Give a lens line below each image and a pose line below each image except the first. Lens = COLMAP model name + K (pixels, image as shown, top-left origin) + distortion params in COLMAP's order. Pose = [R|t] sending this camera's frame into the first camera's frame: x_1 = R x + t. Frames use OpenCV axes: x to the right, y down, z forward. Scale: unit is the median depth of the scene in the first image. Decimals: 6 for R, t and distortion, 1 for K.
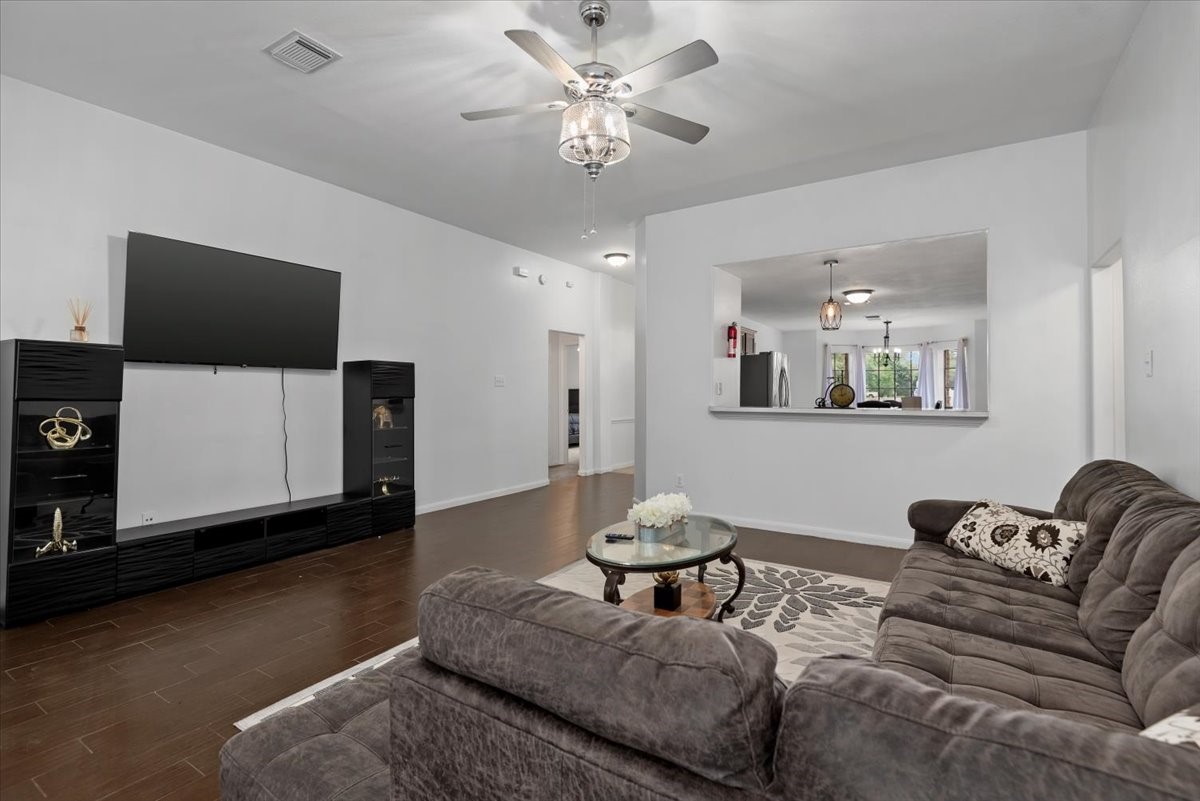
lens RADIAL K [[545.6, 0, 596.1], [0, 545.6, 394.6], [0, 0, 1]] dist [0.025537, -0.012153]
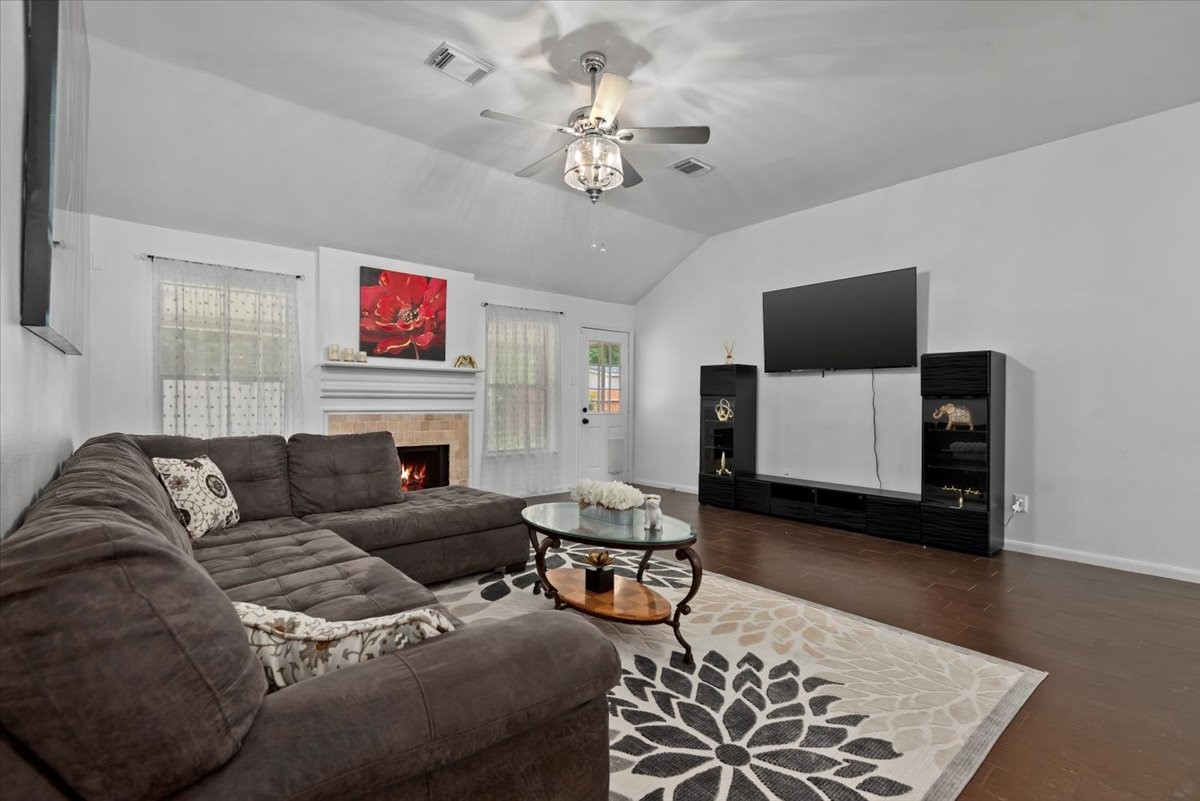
lens RADIAL K [[545.6, 0, 604.1], [0, 545.6, 400.7], [0, 0, 1]] dist [0.025537, -0.012153]
pose [[-0.264843, -0.005515, -0.964276, 0.902567], [-0.005269, 0.999977, -0.004271, 0.036171], [0.964277, 0.003950, -0.264866, 1.048191]]
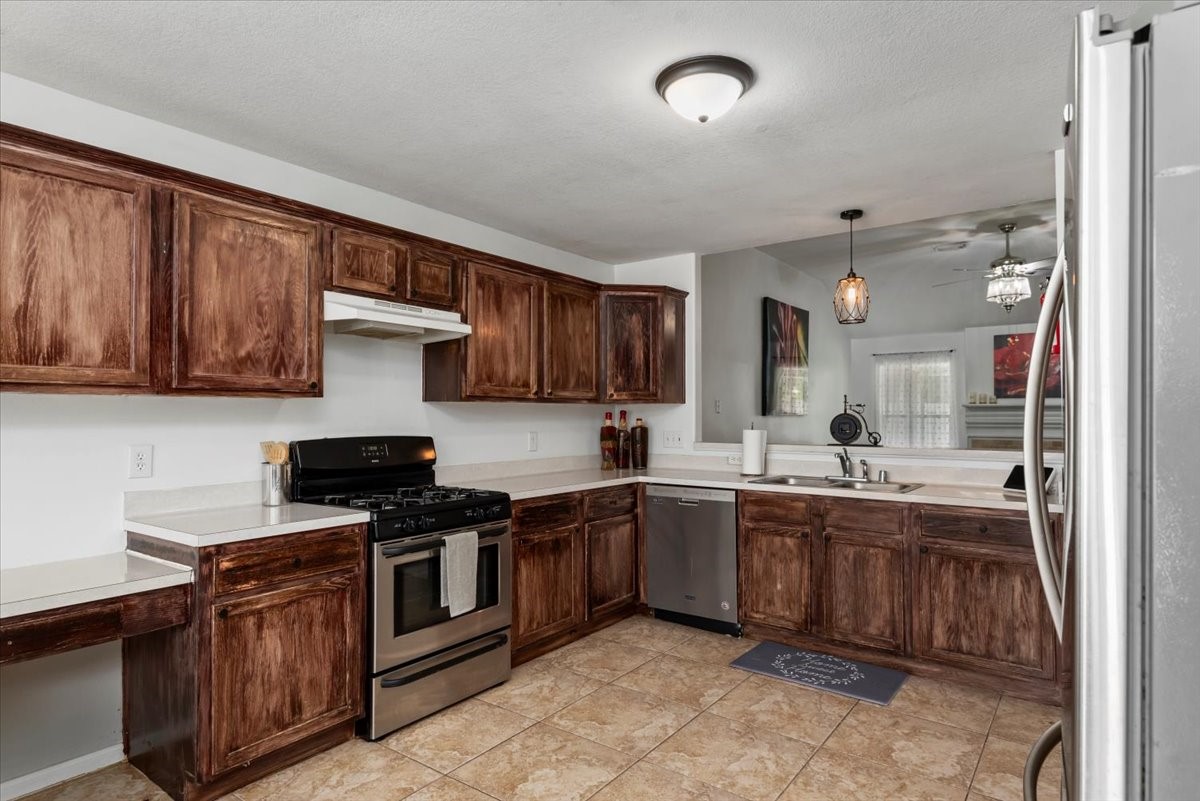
lens RADIAL K [[667.8, 0, 593.2], [0, 667.8, 407.8], [0, 0, 1]] dist [0.011637, -0.010271]
pose [[-0.998664, 0.001317, 0.051664, 1.063692], [0.000691, 0.999926, -0.012134, -0.021851], [-0.051676, -0.012082, -0.998591, 2.704731]]
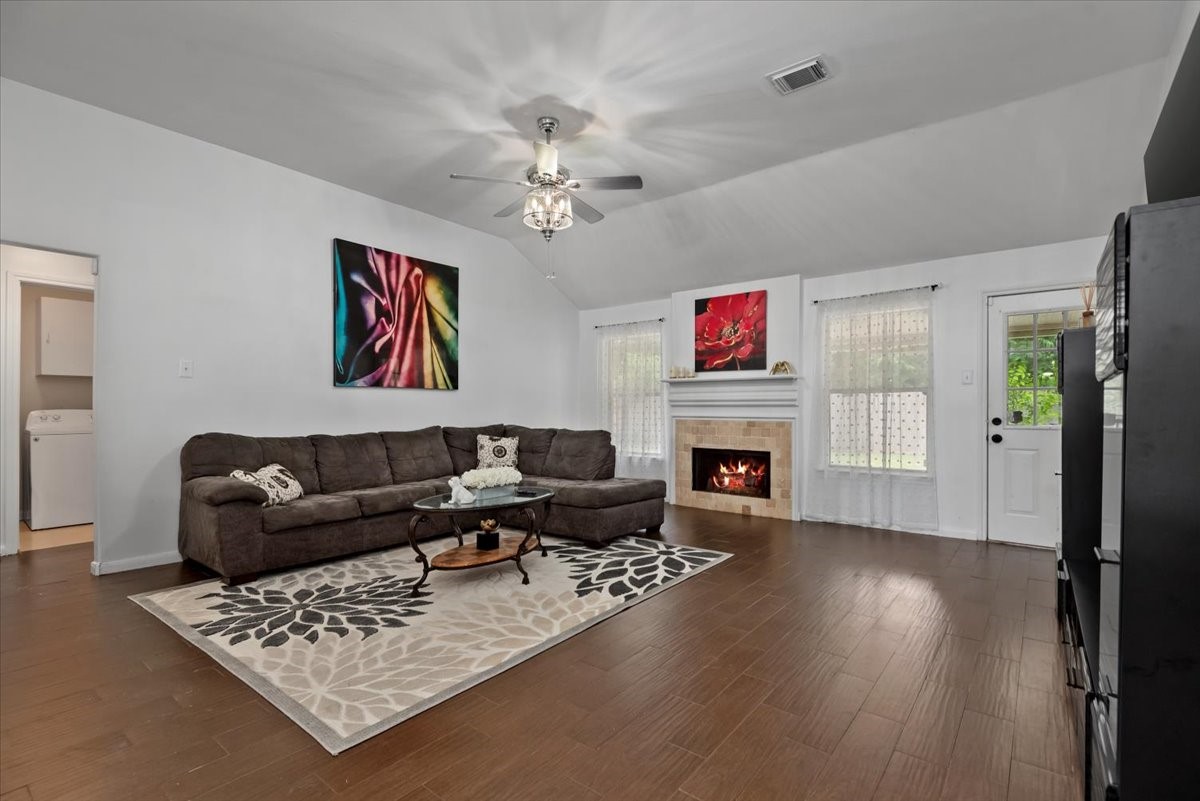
lens RADIAL K [[560.5, 0, 598.3], [0, 560.5, 405.7], [0, 0, 1]] dist [0.017254, 0.000082]
pose [[-0.996238, -0.004602, 0.086541, -0.208552], [-0.005314, 0.999954, -0.007997, 0.040241], [-0.086500, -0.008427, -0.996216, 1.922452]]
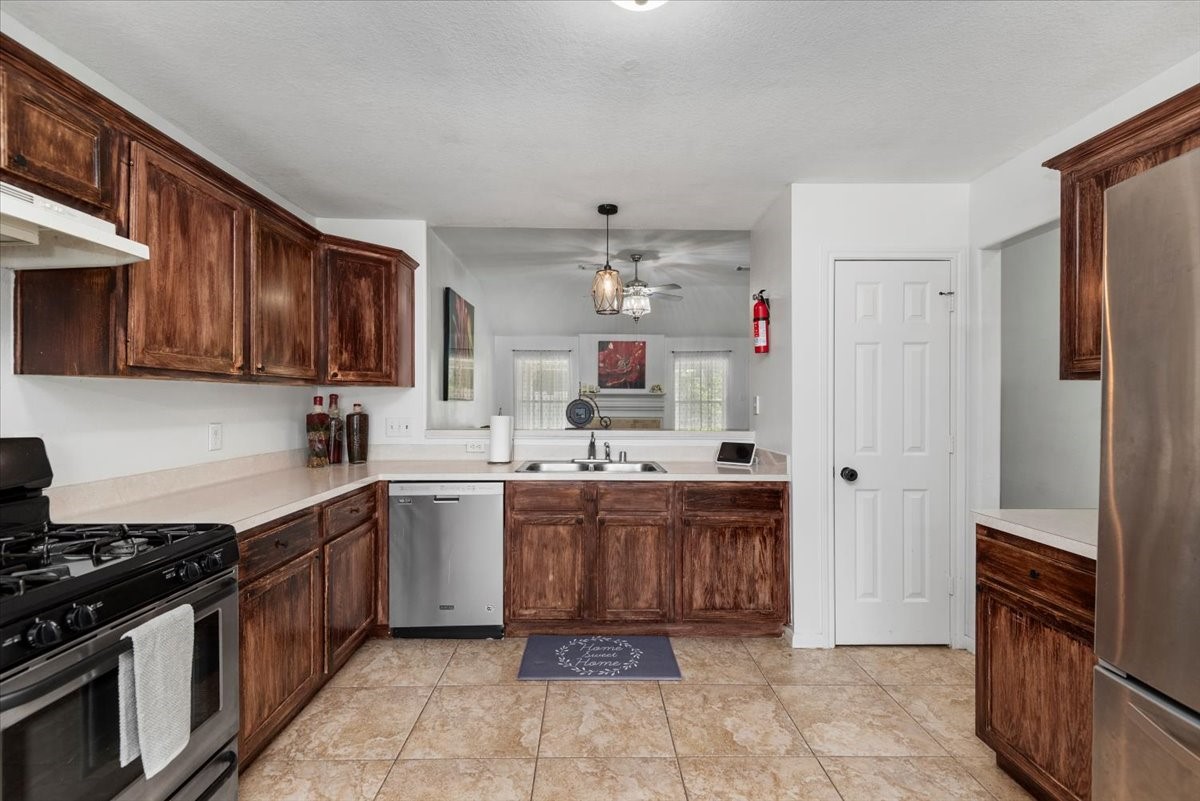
lens RADIAL K [[545.6, 0, 604.4], [0, 545.6, 403.0], [0, 0, 1]] dist [0.025537, -0.012153]
pose [[-0.814725, -0.000702, -0.579847, 1.253318], [-0.003412, 0.999988, 0.003584, -0.022931], [0.579837, 0.004899, -0.814718, 2.342612]]
